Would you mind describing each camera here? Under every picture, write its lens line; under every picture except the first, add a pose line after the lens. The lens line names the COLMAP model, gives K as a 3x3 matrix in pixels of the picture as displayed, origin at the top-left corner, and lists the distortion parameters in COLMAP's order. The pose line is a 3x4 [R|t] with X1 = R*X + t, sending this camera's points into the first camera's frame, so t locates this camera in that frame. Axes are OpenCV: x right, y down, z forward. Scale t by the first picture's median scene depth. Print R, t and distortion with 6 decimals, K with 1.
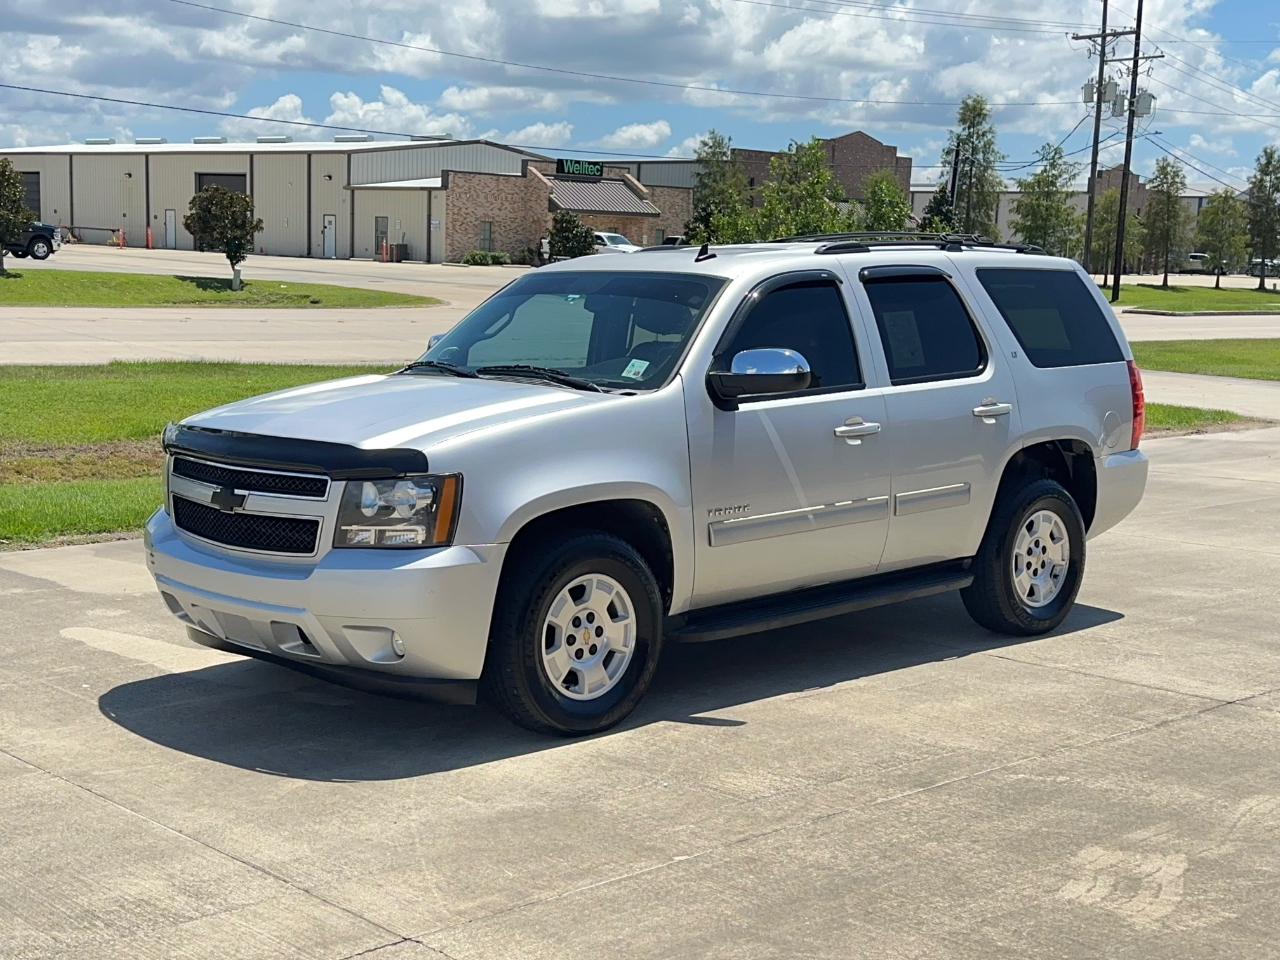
lens RADIAL K [[1746.6, 0, 633.4], [0, 1746.6, 482.6], [0, 0, 1]] dist [0.123296, 0.000000]
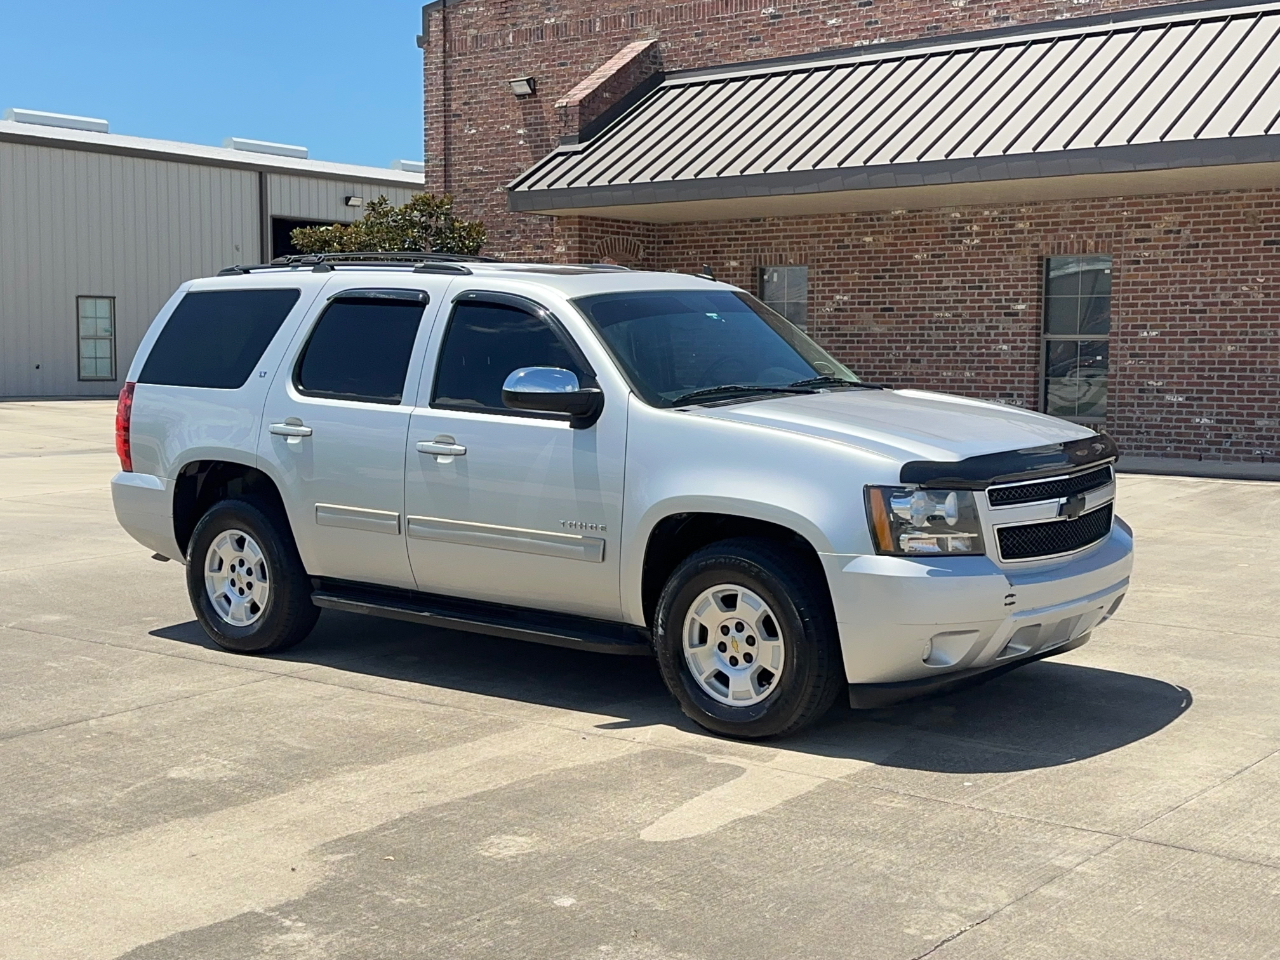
lens RADIAL K [[1746.6, 0, 635.0], [0, 1746.6, 482.9], [0, 0, 1]] dist [0.123296, 0.000000]
pose [[-0.144881, -0.110301, 0.983282, -1.106267], [0.122000, 0.984193, 0.128379, -0.154615], [-0.981899, 0.138560, -0.129134, 1.256817]]
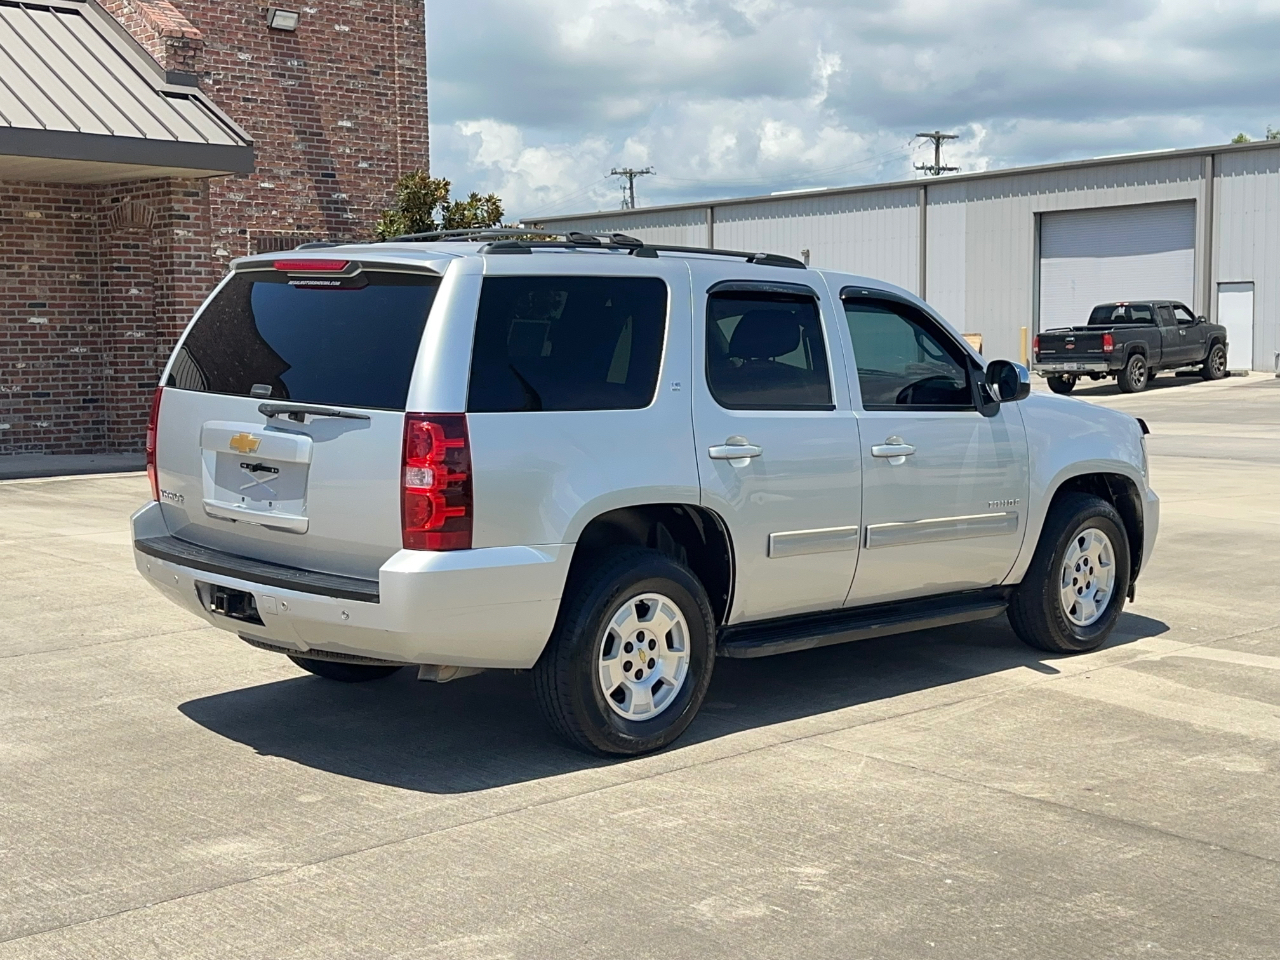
lens RADIAL K [[1746.6, 0, 634.9], [0, 1746.6, 484.4], [0, 0, 1]] dist [0.123296, 0.000000]
pose [[-0.999651, -0.023191, -0.012642, 0.109343], [-0.025383, 0.975849, 0.216967, -0.252407], [0.007304, 0.217212, -0.976097, 2.231251]]
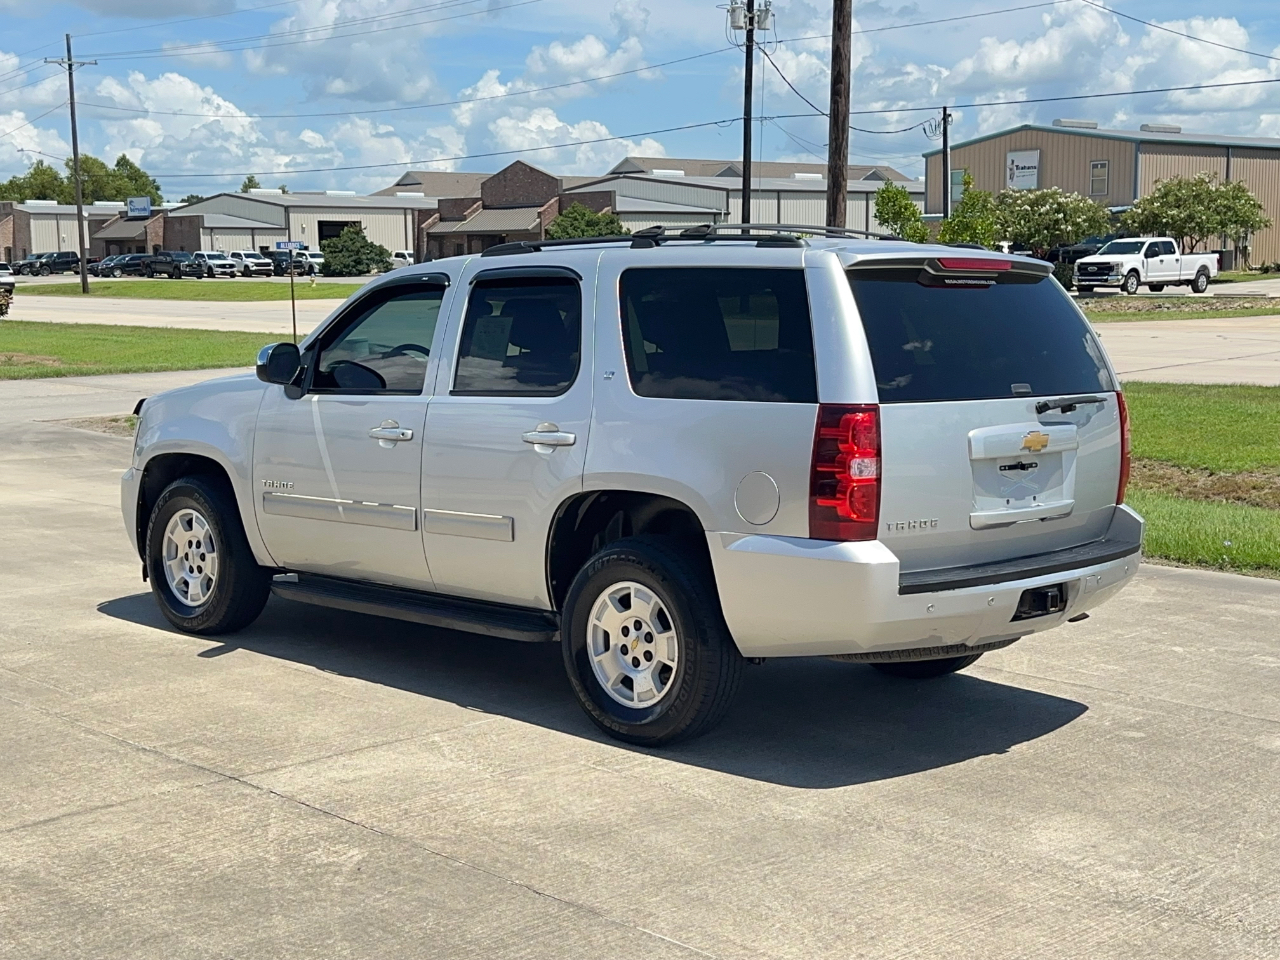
lens RADIAL K [[1746.6, 0, 640.4], [0, 1746.6, 482.5], [0, 0, 1]] dist [0.123296, 0.000000]
pose [[0.046943, 0.093893, -0.994475, 1.163474], [-0.122185, 0.988636, 0.087574, -0.110813], [0.991397, 0.117399, 0.057882, 1.126782]]
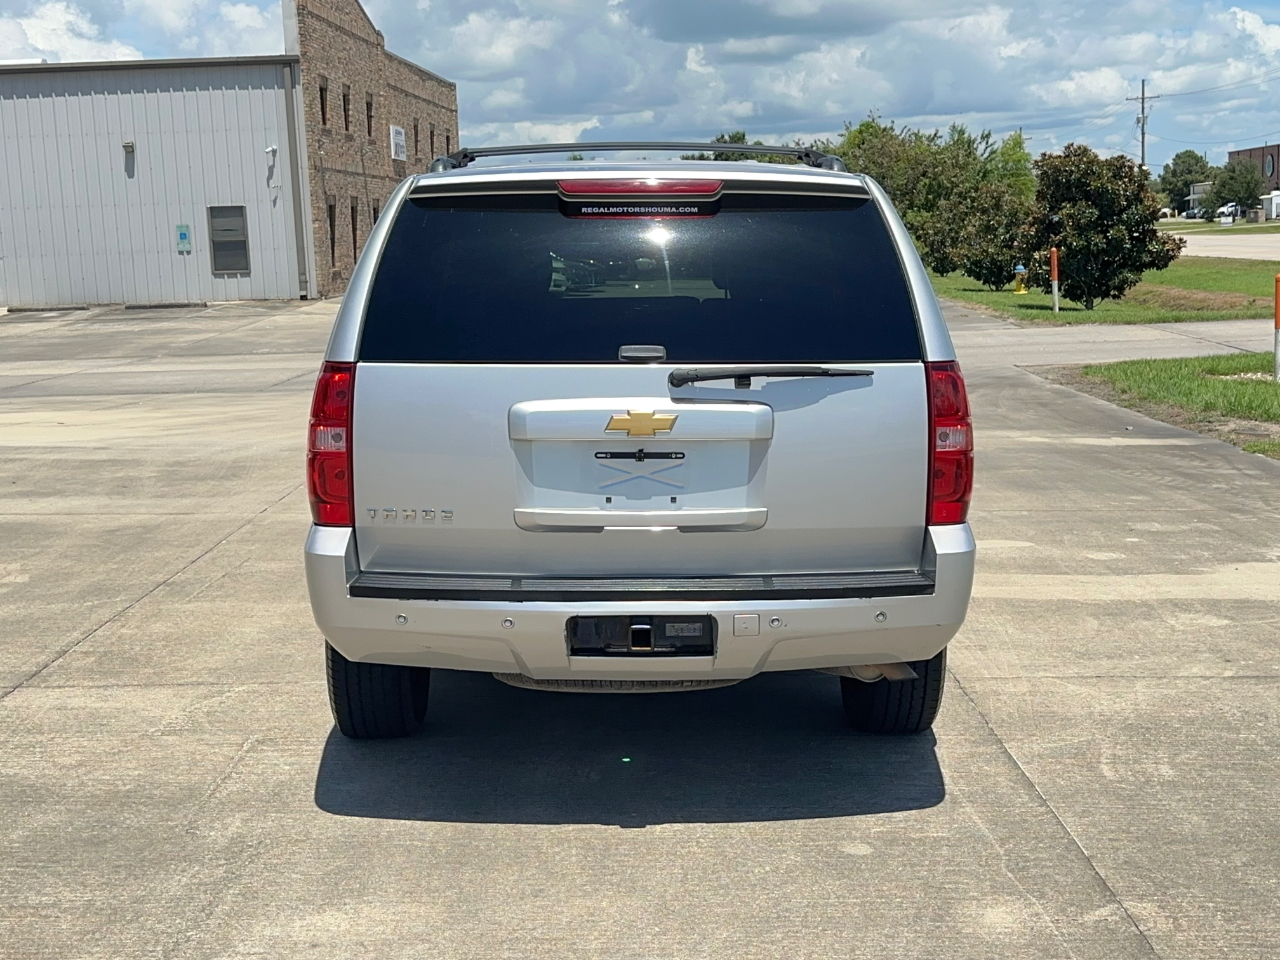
lens RADIAL K [[1746.6, 0, 640.2], [0, 1746.6, 485.1], [0, 0, 1]] dist [0.123296, 0.000000]
pose [[-0.677589, 0.094847, -0.729299, 0.773786], [-0.085053, 0.974889, 0.205810, -0.190419], [0.730506, 0.201483, -0.652507, 1.804368]]
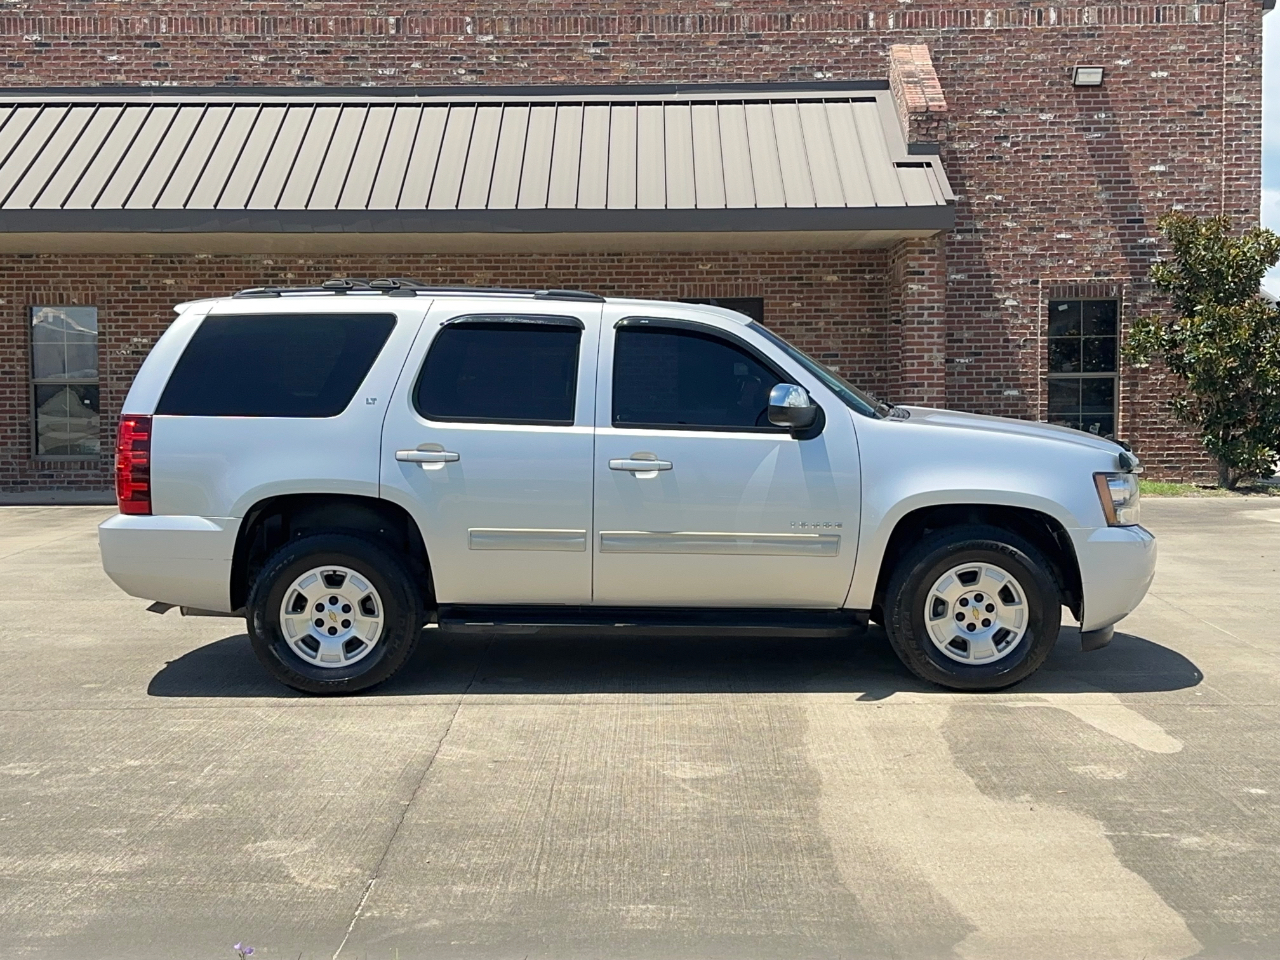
lens RADIAL K [[1746.6, 0, 641.1], [0, 1746.6, 482.6], [0, 0, 1]] dist [0.123296, 0.000000]
pose [[-0.729020, -0.059274, 0.681921, -0.811362], [0.074019, 0.983575, 0.164625, -0.225966], [-0.680479, 0.170490, -0.712658, 2.025360]]
